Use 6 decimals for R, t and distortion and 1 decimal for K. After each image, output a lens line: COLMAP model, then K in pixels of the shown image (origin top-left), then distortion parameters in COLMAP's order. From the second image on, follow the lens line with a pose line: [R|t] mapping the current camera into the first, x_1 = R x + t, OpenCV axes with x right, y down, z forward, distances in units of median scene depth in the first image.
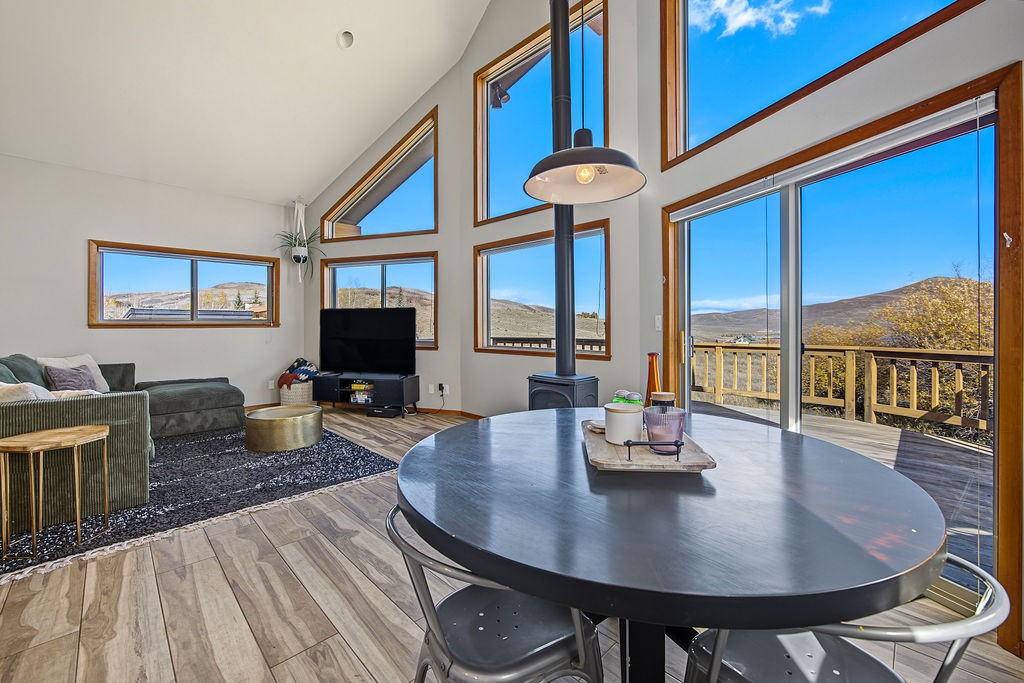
lens RADIAL K [[414.4, 0, 512.1], [0, 414.4, 323.9], [0, 0, 1]] dist [-0.021783, 0.007390]
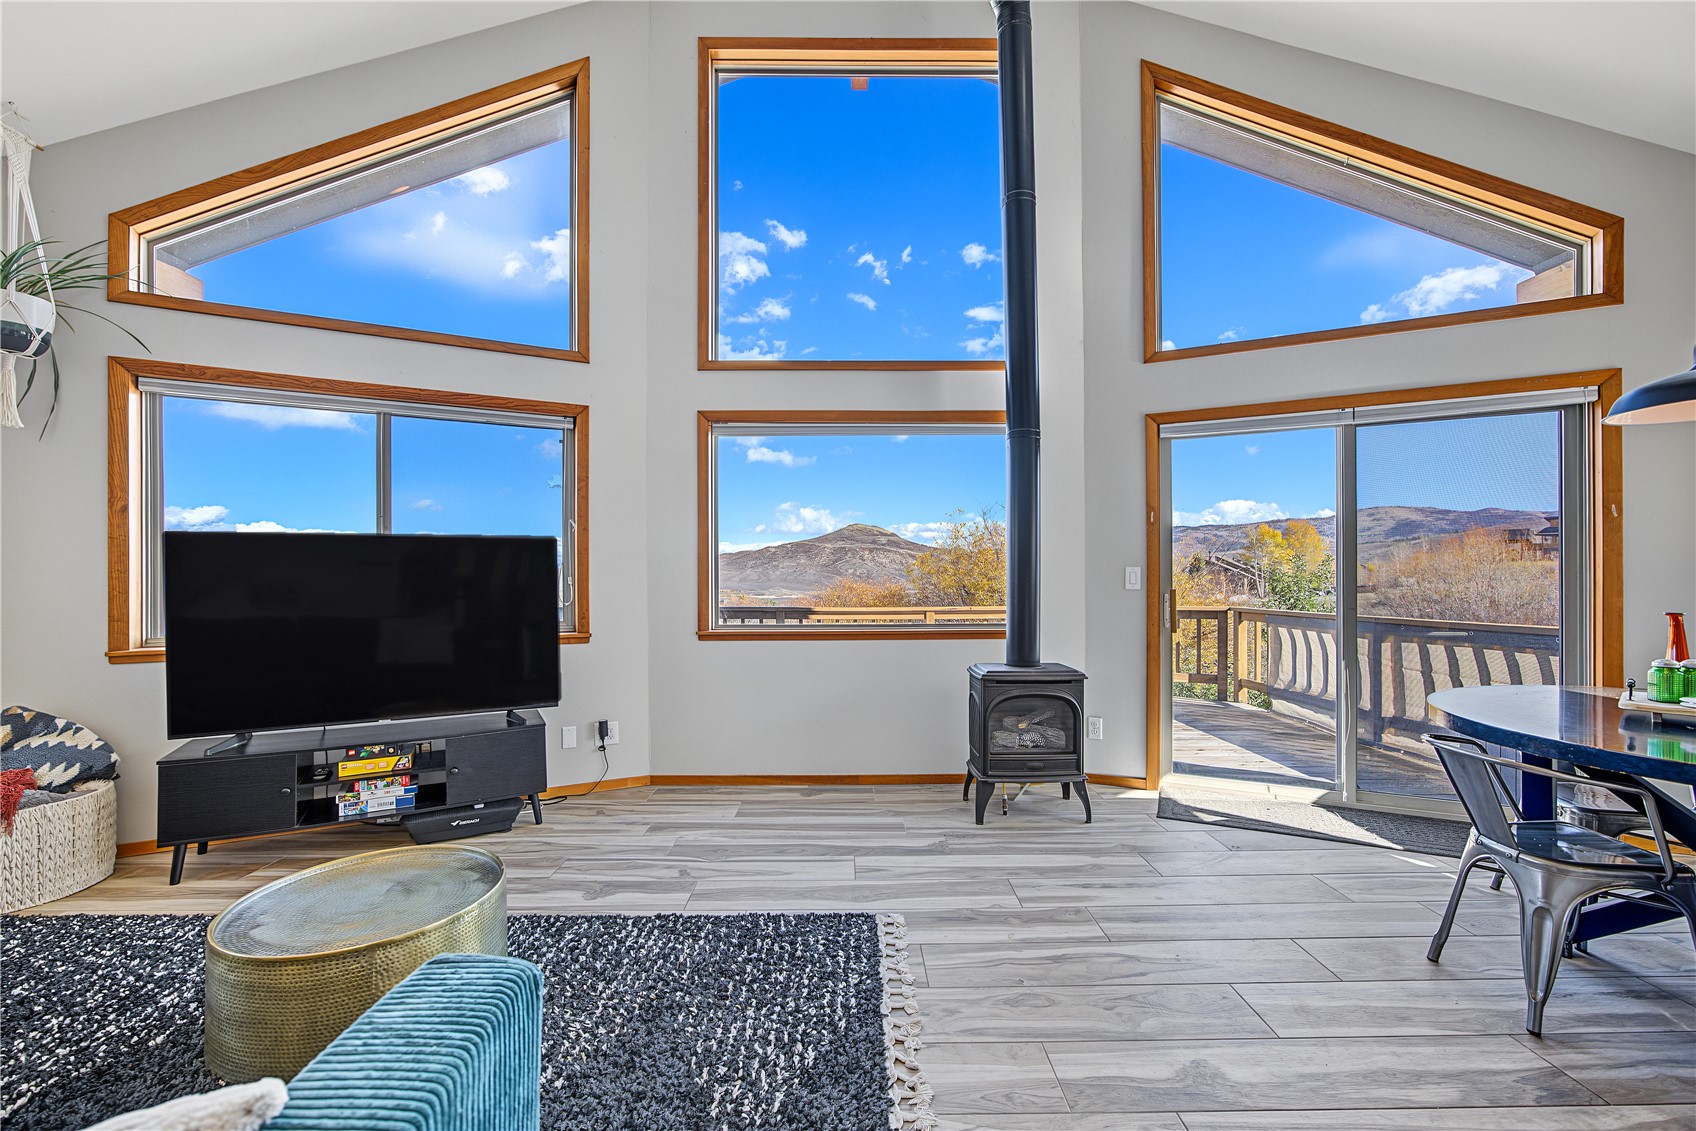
lens RADIAL K [[685.7, 0, 850.3], [0, 685.7, 575.8], [0, 0, 1]] dist [-0.016627, 0.004331]
pose [[0.695356, 0.002214, 0.718662, -0.587794], [0.000199, 0.999995, -0.003273, -0.001755], [-0.718666, 0.002419, 0.695352, 0.393235]]
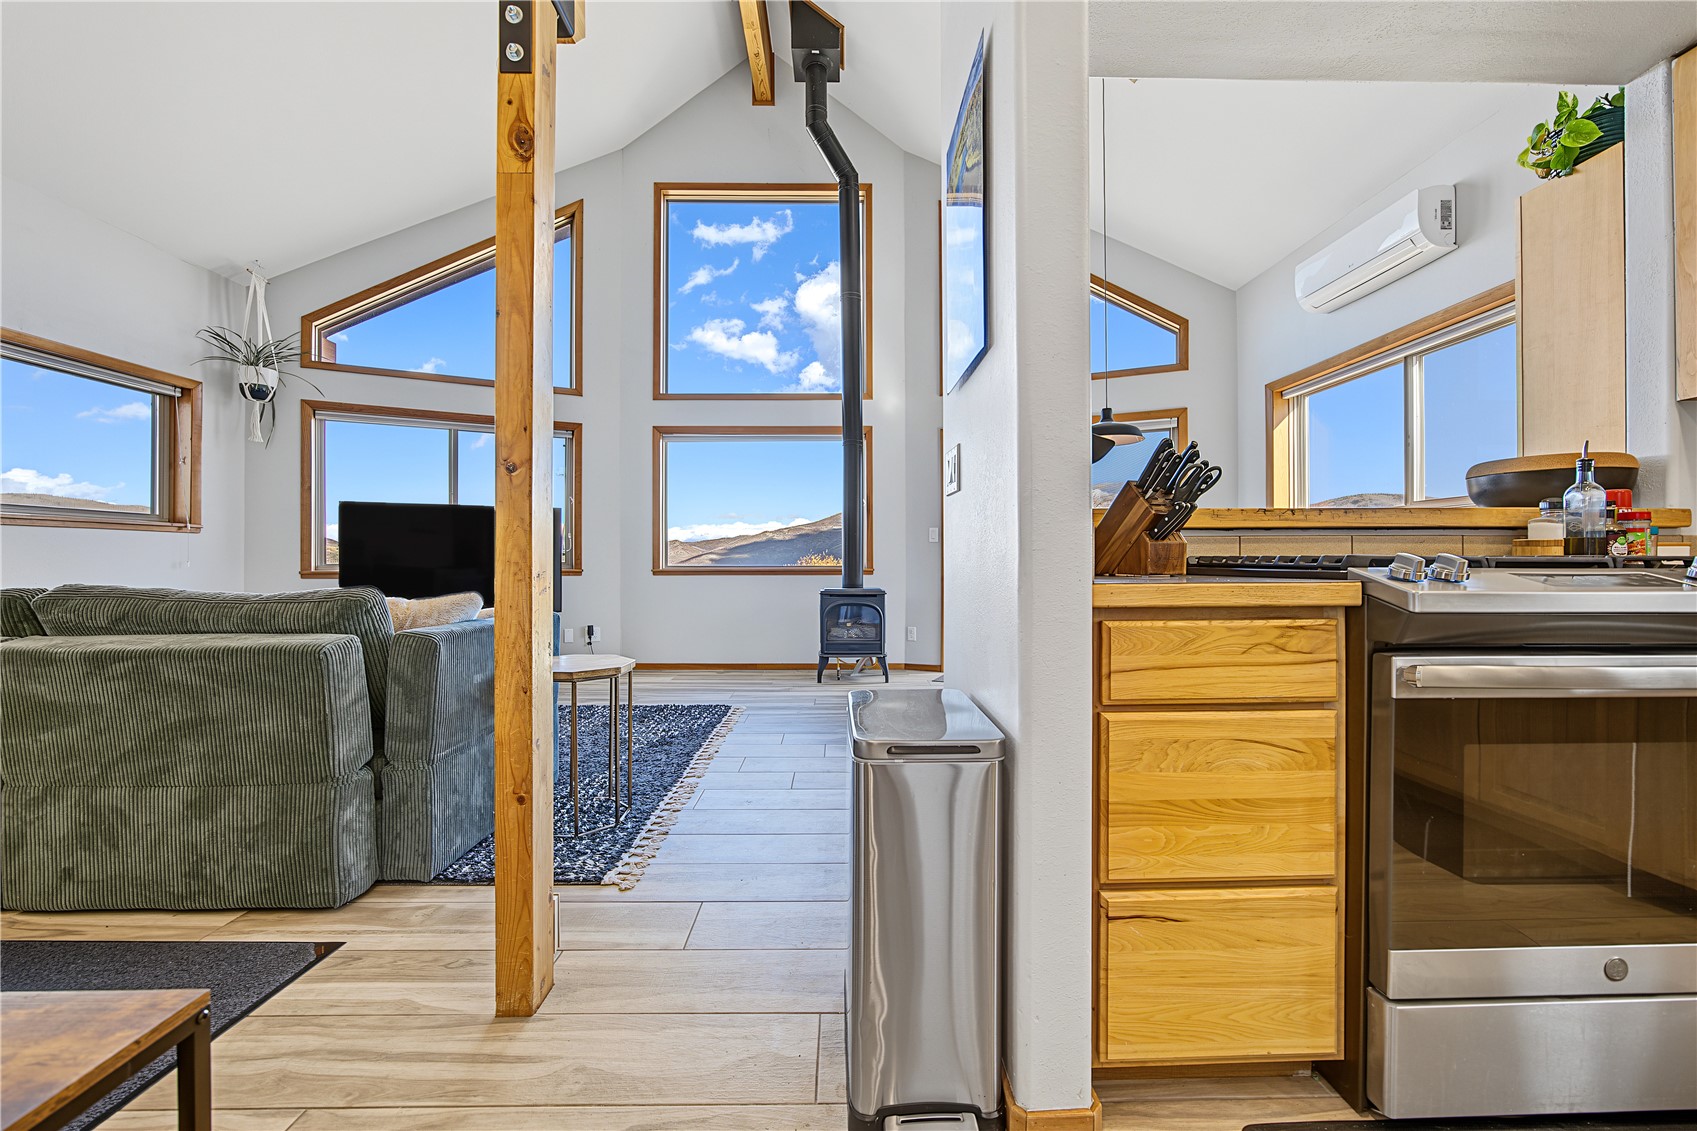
lens RADIAL K [[675.3, 0, 851.8], [0, 675.3, 558.9], [0, 0, 1]] dist [-0.026793, 0.010156]
pose [[0.689689, 0.005875, 0.724082, -0.778710], [-0.001534, 0.999977, -0.006653, 0.052763], [-0.724104, 0.003478, 0.689682, -0.045945]]
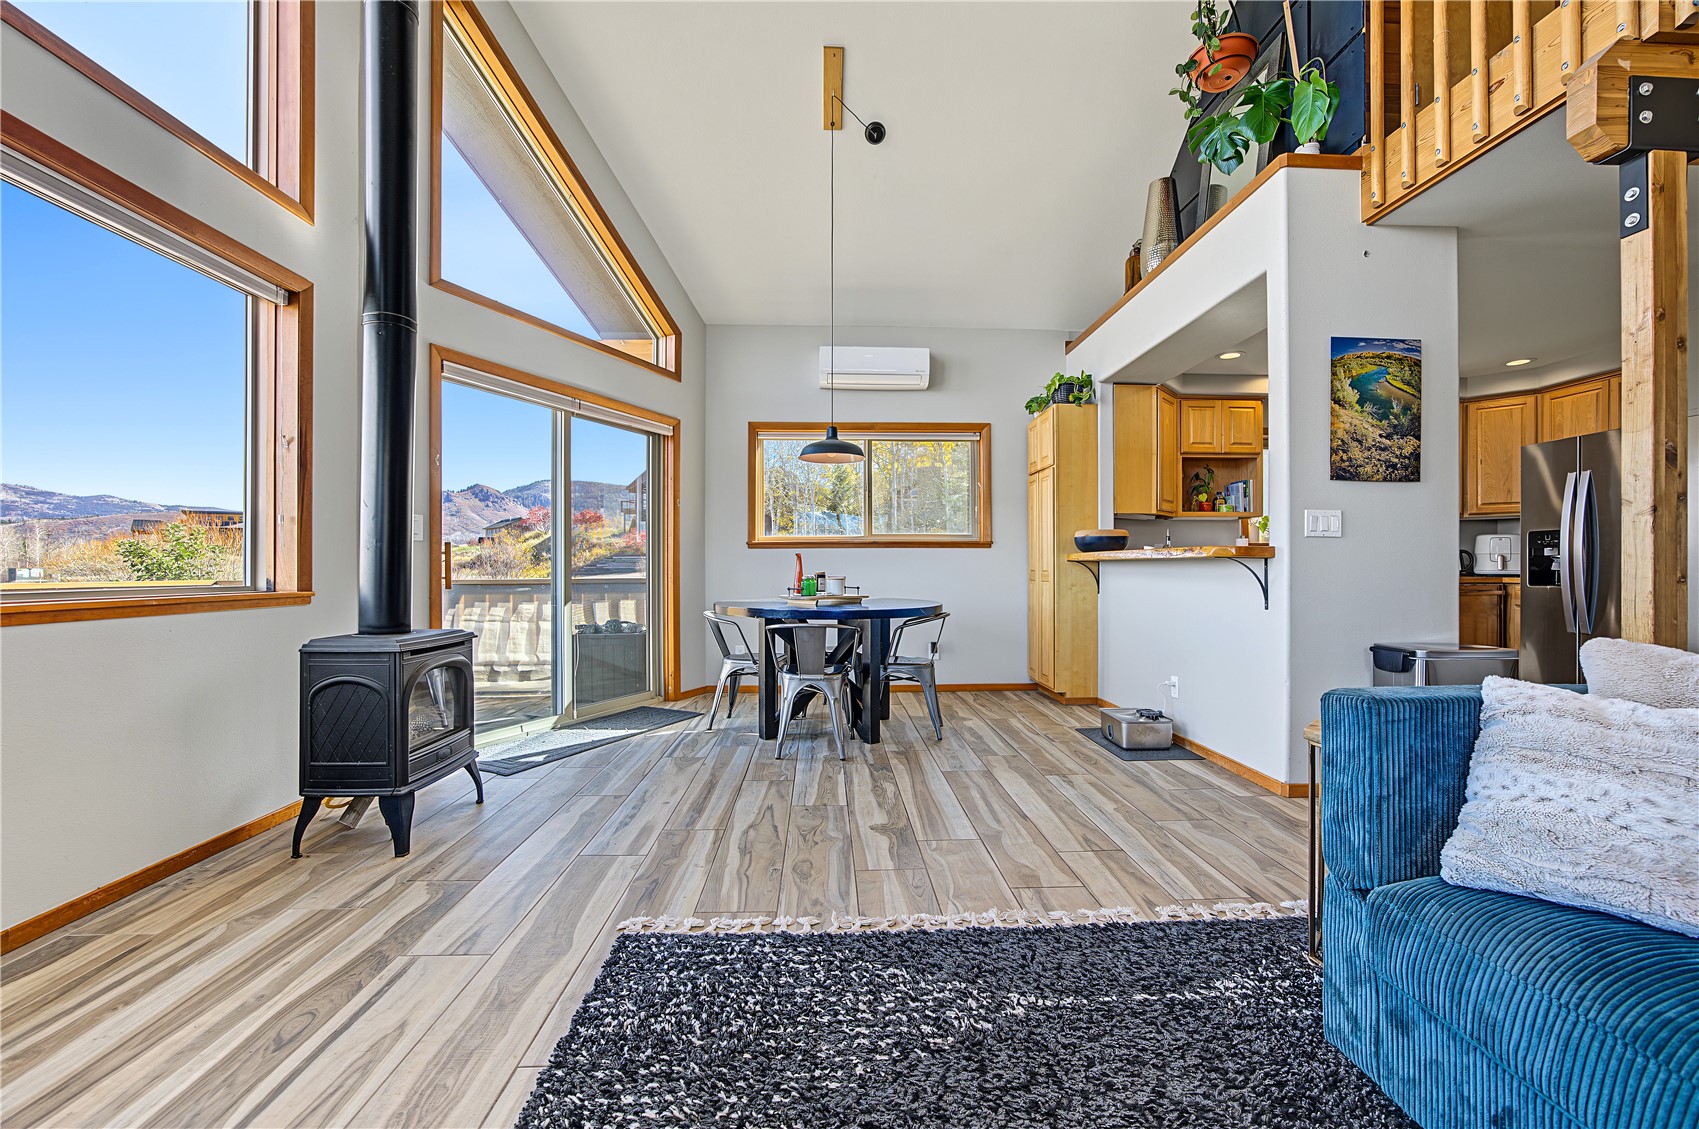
lens RADIAL K [[679.5, 0, 851.2], [0, 679.5, 567.6], [0, 0, 1]] dist [-0.032504, 0.011879]
pose [[-0.740422, 0.002449, 0.672137, -0.561106], [0.001073, 0.999996, -0.002461, 0.043193], [-0.672141, -0.001101, -0.740422, 0.944358]]
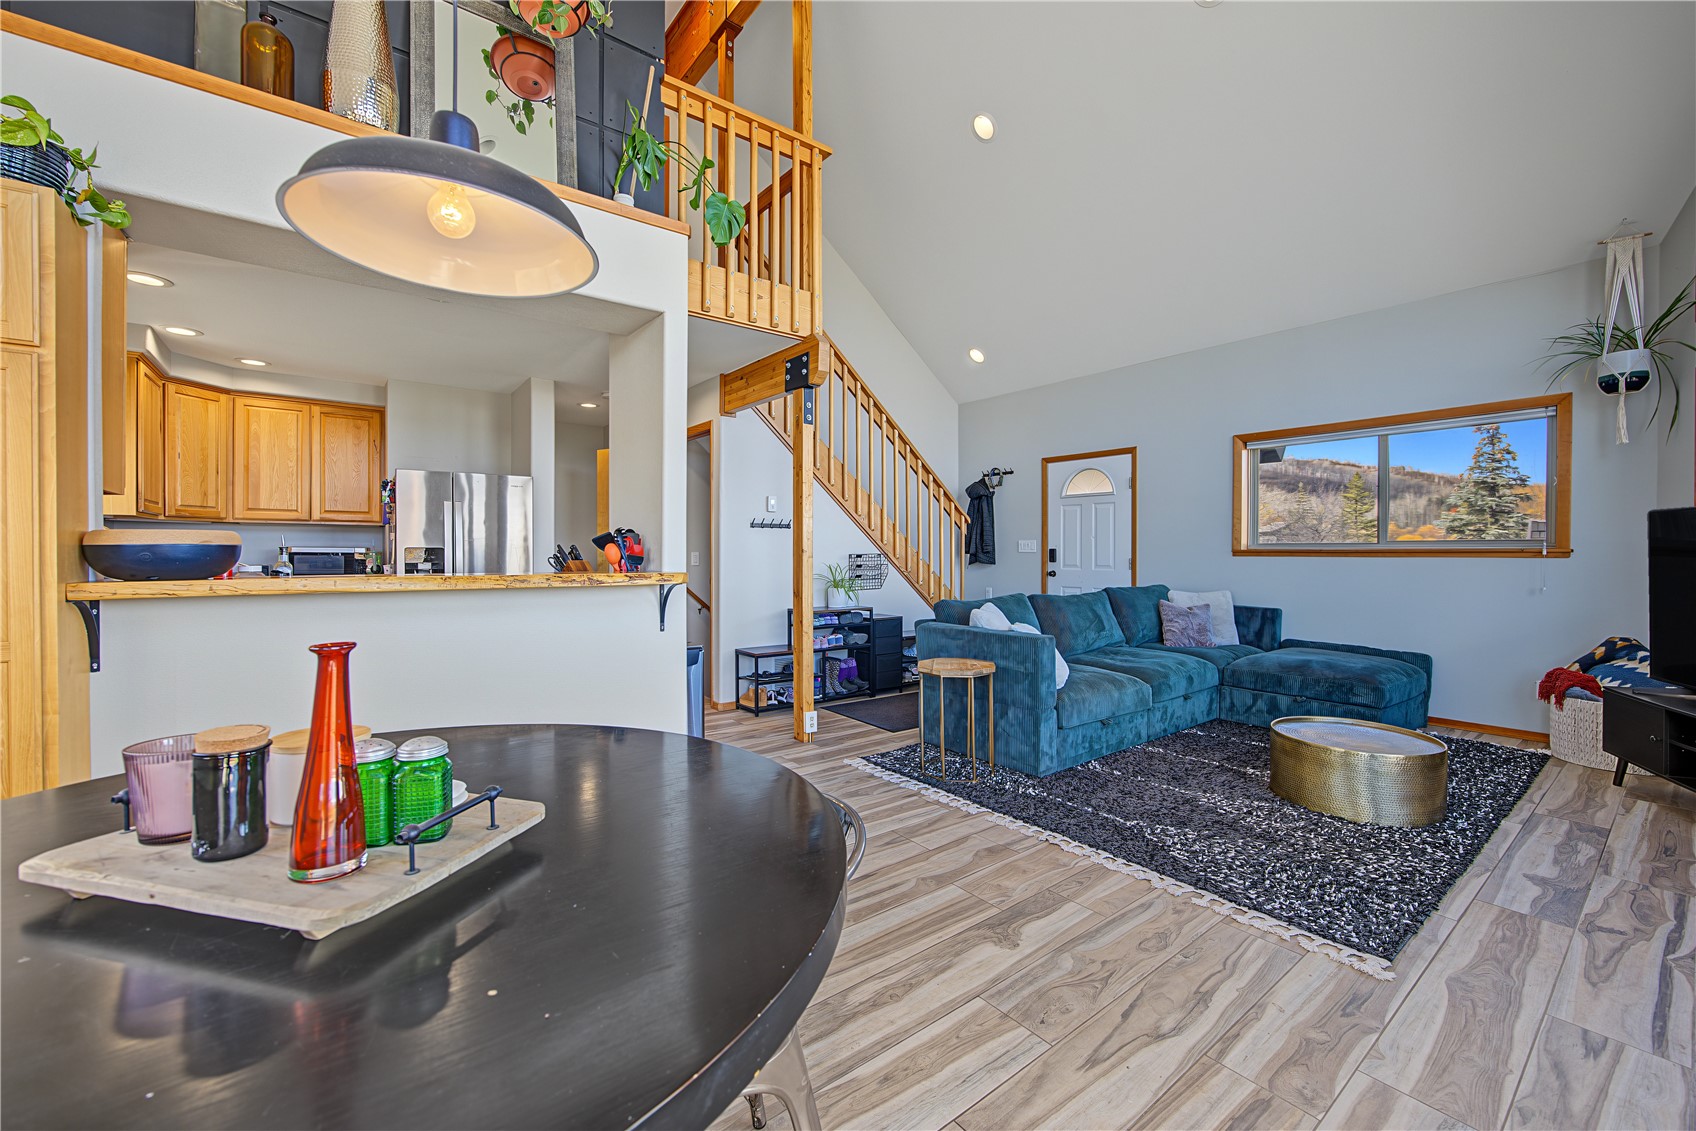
lens RADIAL K [[674.9, 0, 851.2], [0, 674.9, 558.9], [0, 0, 1]] dist [-0.026793, 0.010156]
pose [[-0.120541, 0.014940, -0.992596, 0.252249], [0.001366, 0.999888, 0.014884, -0.002322], [0.992707, 0.000438, -0.120548, 0.459676]]
